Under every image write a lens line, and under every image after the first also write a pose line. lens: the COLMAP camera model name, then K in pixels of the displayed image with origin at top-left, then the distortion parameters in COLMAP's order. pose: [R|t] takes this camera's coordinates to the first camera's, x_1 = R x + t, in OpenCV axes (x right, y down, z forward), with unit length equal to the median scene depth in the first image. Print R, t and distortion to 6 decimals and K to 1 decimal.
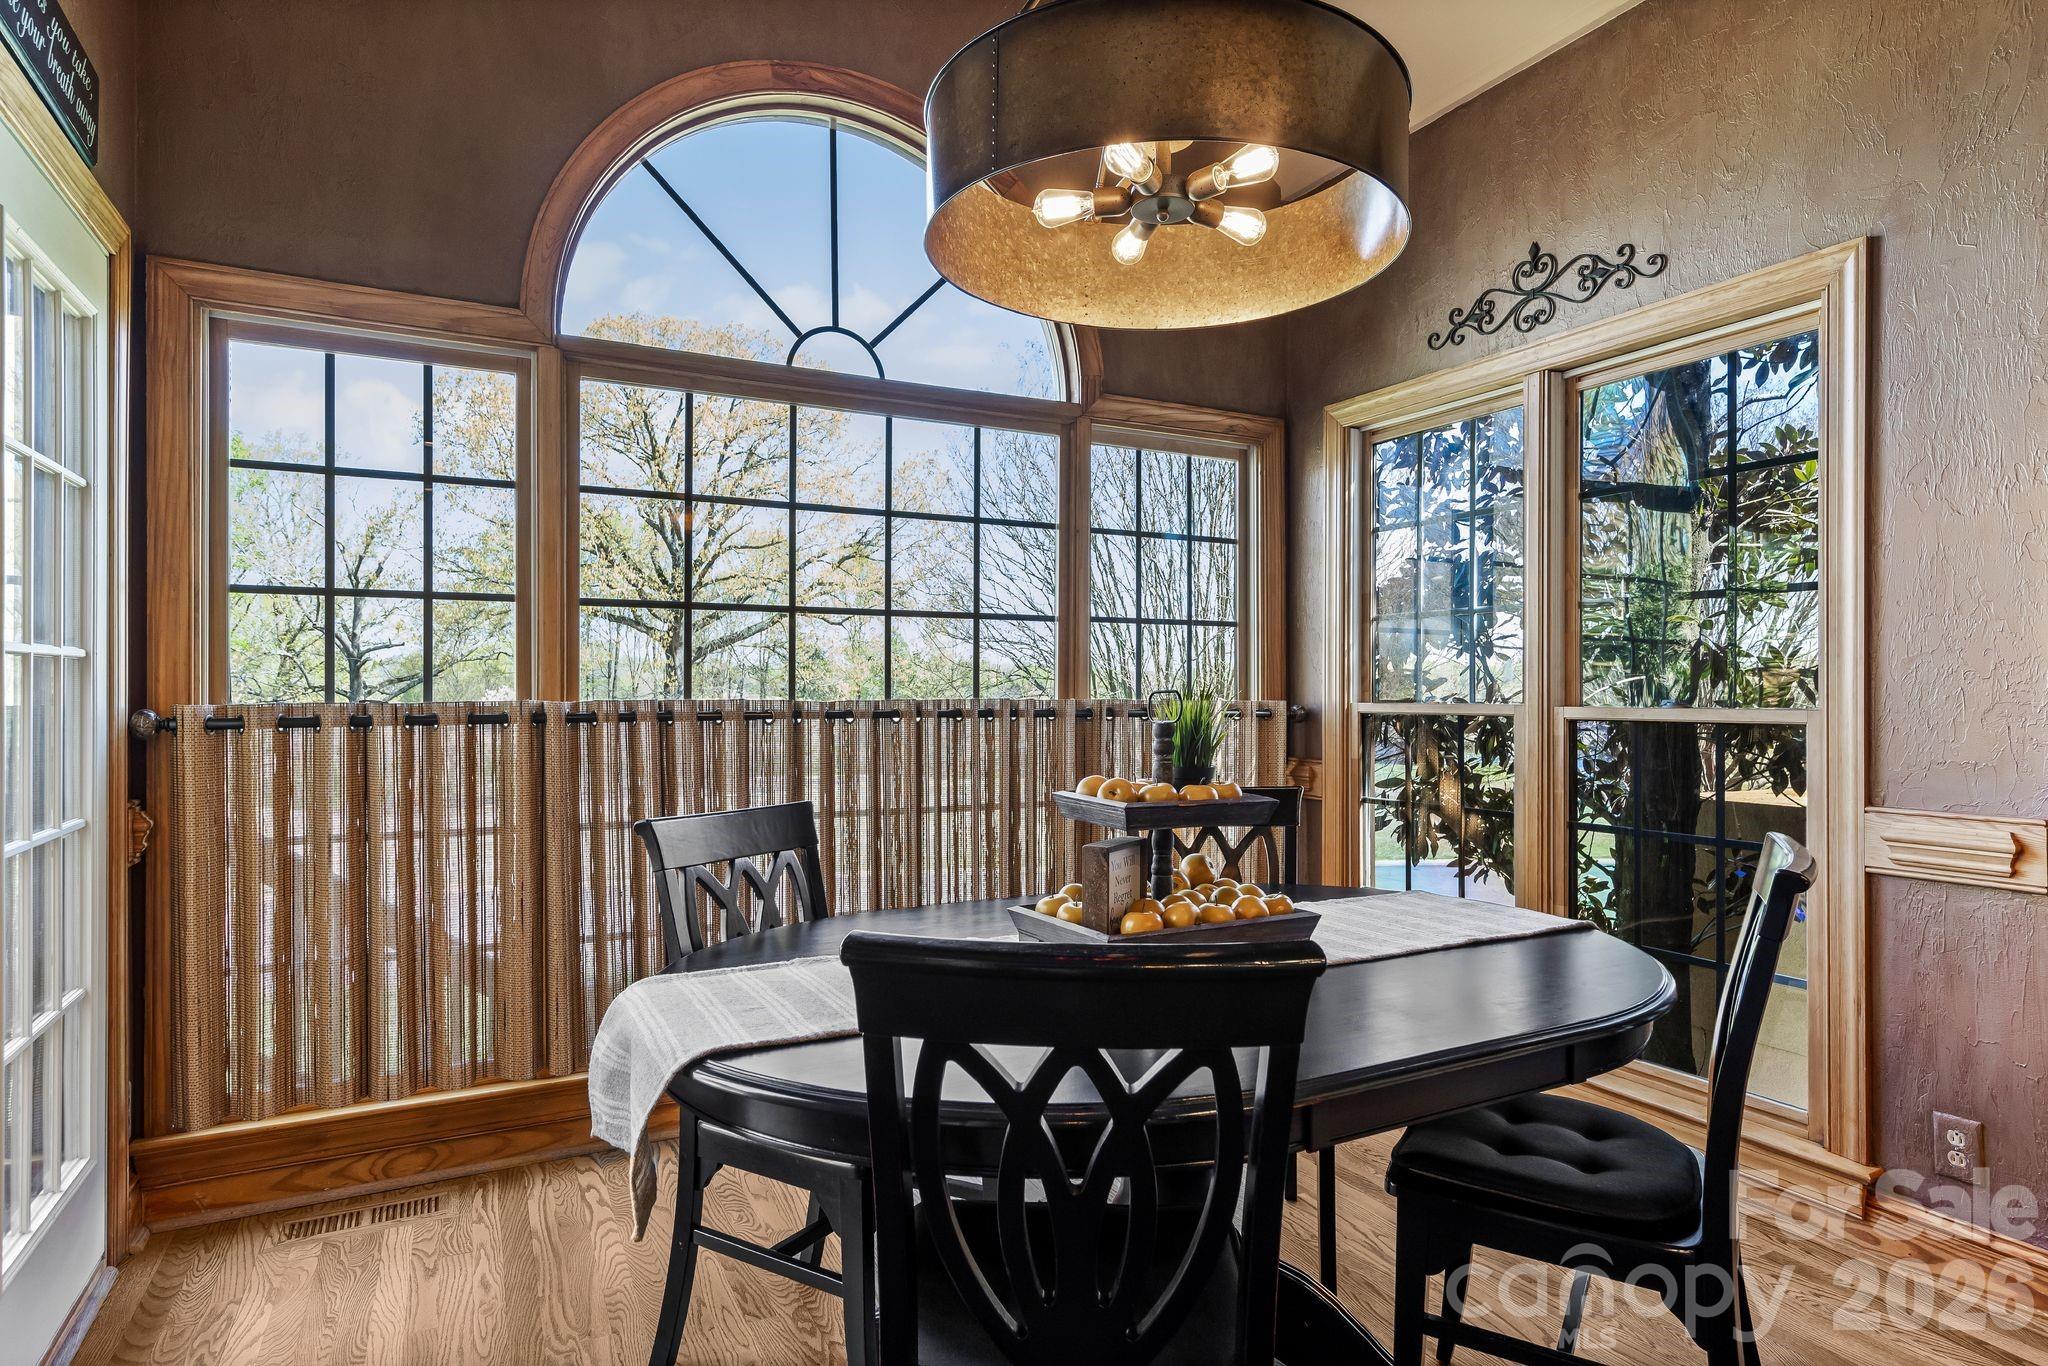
lens RADIAL K [[1061.4, 0, 1030.6], [0, 1061.4, 691.9], [0, 0, 1]] dist [0.002348, 0.000476]
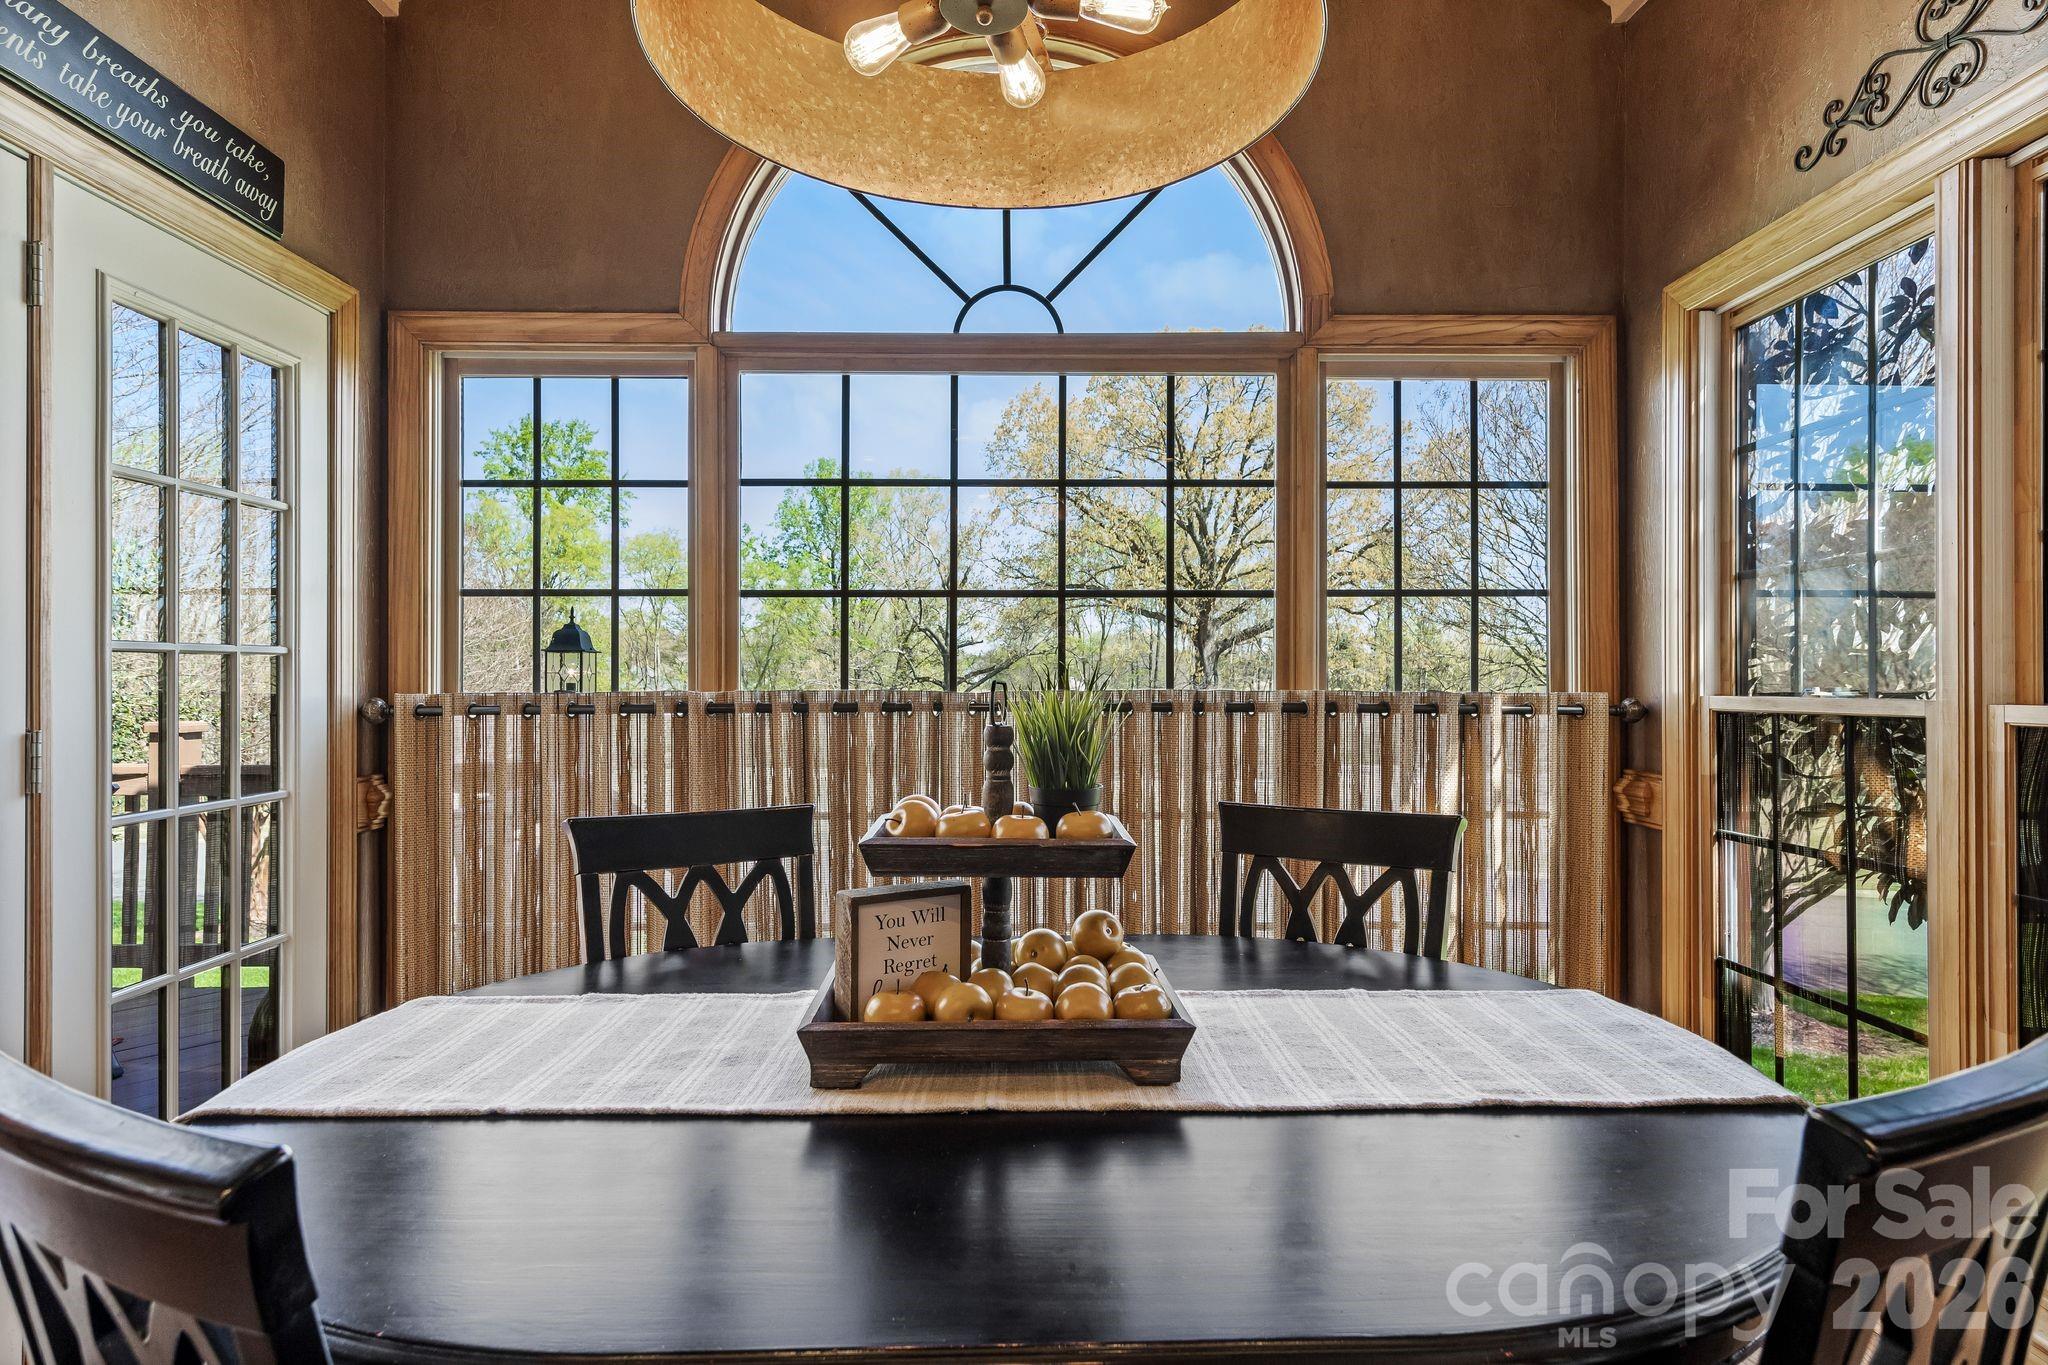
lens RADIAL K [[1061.4, 0, 1016.2], [0, 1061.4, 677.0], [0, 0, 1]] dist [0.002348, 0.000476]
pose [[0.901451, -0.003783, -0.432864, 0.236125], [0.001750, 0.999985, -0.005096, 0.000123], [0.432877, 0.003837, 0.901445, 0.191262]]
